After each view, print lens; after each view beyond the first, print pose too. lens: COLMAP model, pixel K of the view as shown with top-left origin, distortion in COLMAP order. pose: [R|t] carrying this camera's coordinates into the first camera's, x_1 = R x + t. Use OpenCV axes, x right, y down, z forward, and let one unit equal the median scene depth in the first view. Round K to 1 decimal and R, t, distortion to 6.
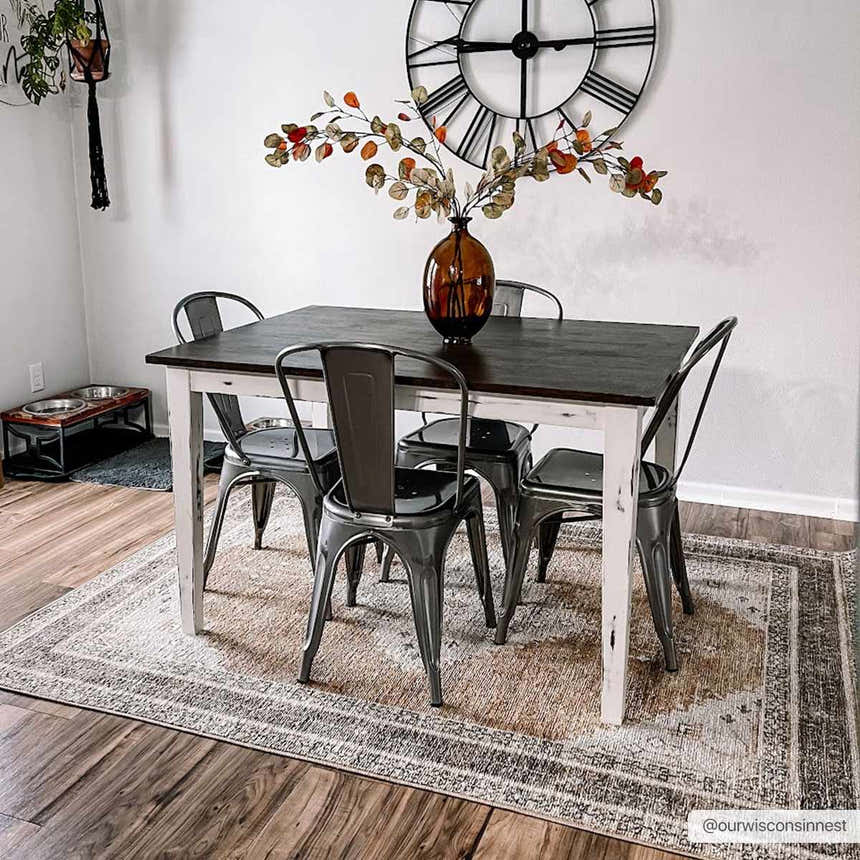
lens RADIAL K [[1007.9, 0, 428.4], [0, 1007.9, 406.3], [0, 0, 1]] dist [0.019309, 0.025693]
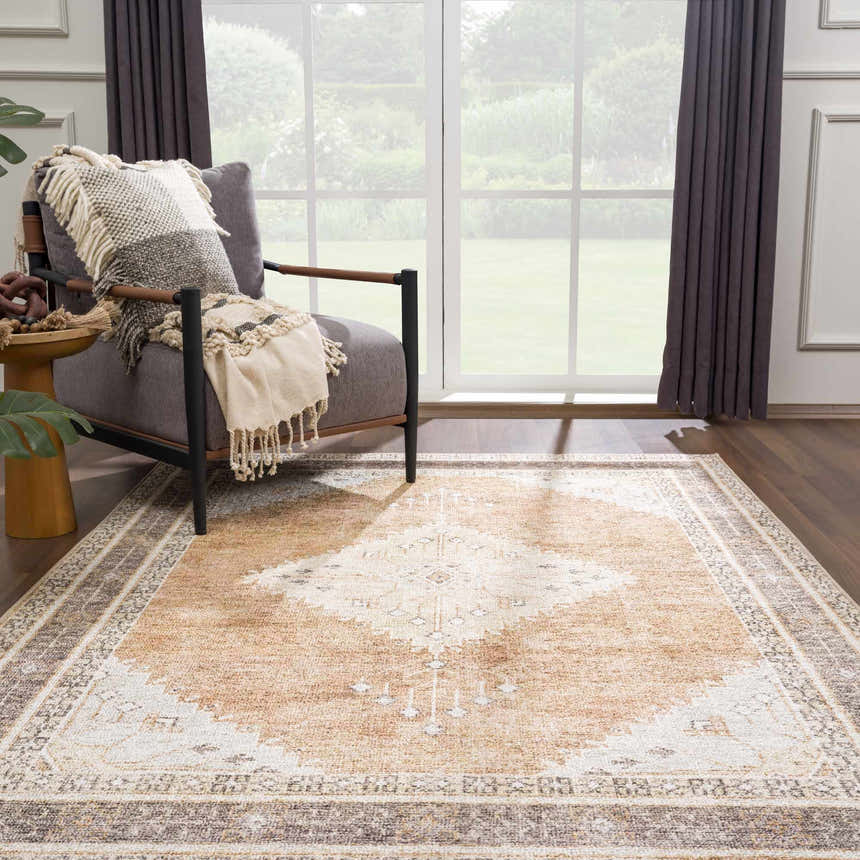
lens RADIAL K [[1189.0, 0, 430.0], [0, 1189.0, 430.0], [0, 0, 1]] dist [-0.012535, 0.098306]
pose [[0.320327, 0.188568, -0.928349, 0.919342], [-0.218073, 0.968346, 0.121446, -0.017896], [0.921865, 0.163546, 0.351309, 0.740361]]
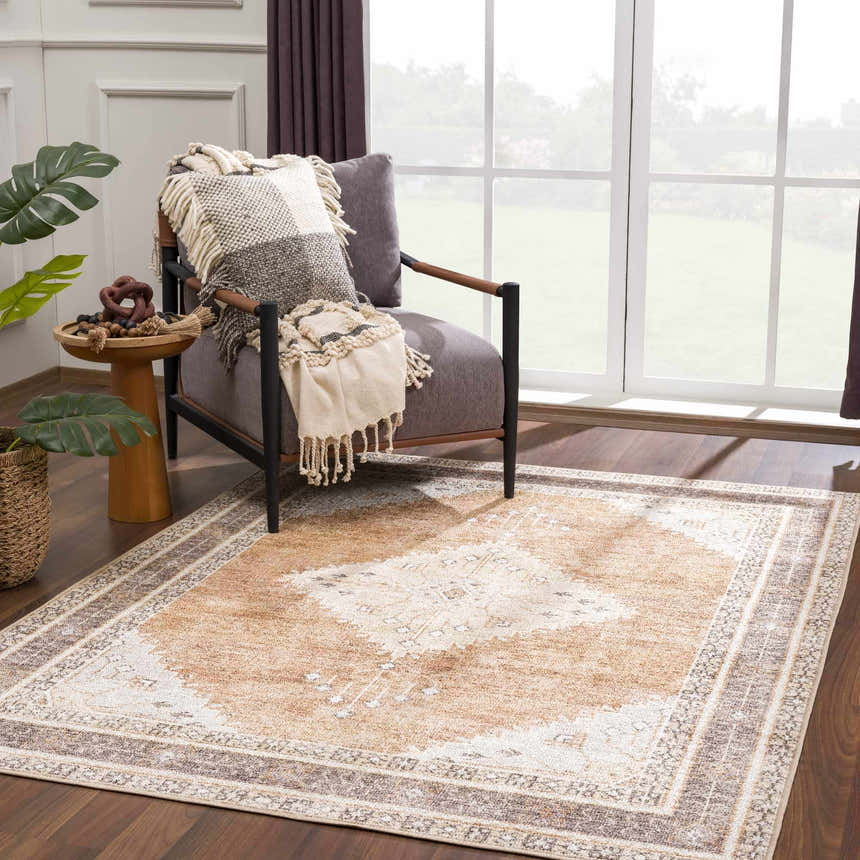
lens RADIAL K [[1683.5, 0, 432.8], [0, 1683.5, 467.2], [0, 0, 1]] dist [-0.000327, 0.117312]
pose [[0.030347, 0.249893, -0.967798, 1.436255], [-0.236893, 0.942456, 0.235921, -0.231863], [0.971062, 0.222105, 0.087799, 0.940189]]
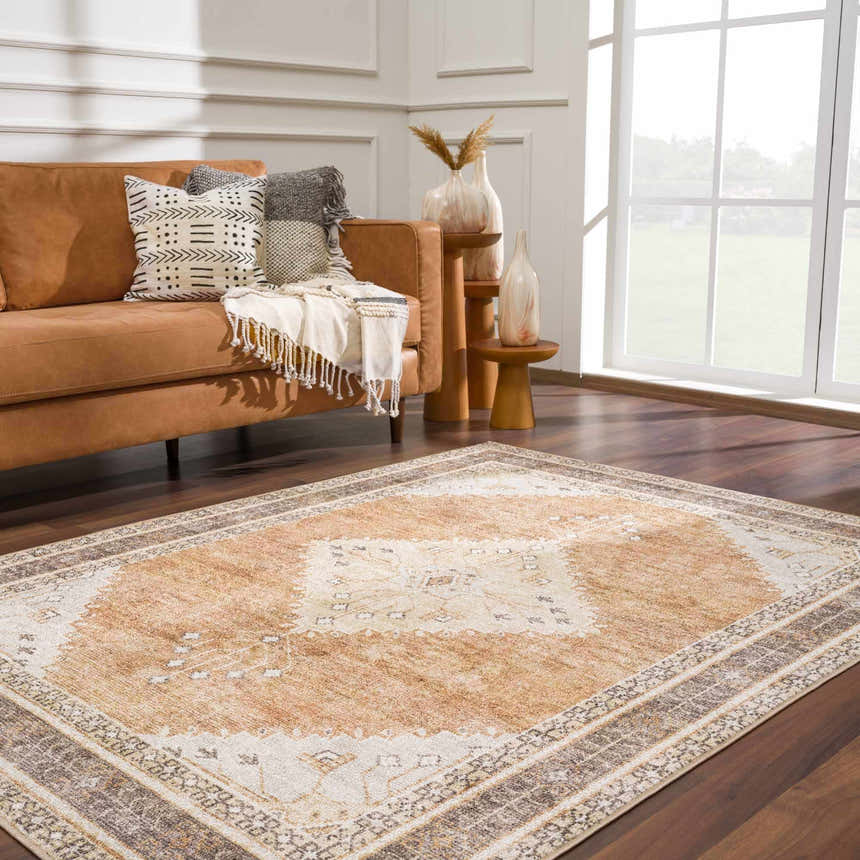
lens RADIAL K [[1178.9, 0, 430.0], [0, 1178.9, 430.0], [0, 0, 1]] dist [0.018795, 0.006458]
pose [[-0.419335, 0.177045, -0.890401, 0.890978], [-0.219719, 0.931847, 0.288763, -0.183770], [0.880842, 0.316726, -0.351856, 1.415103]]
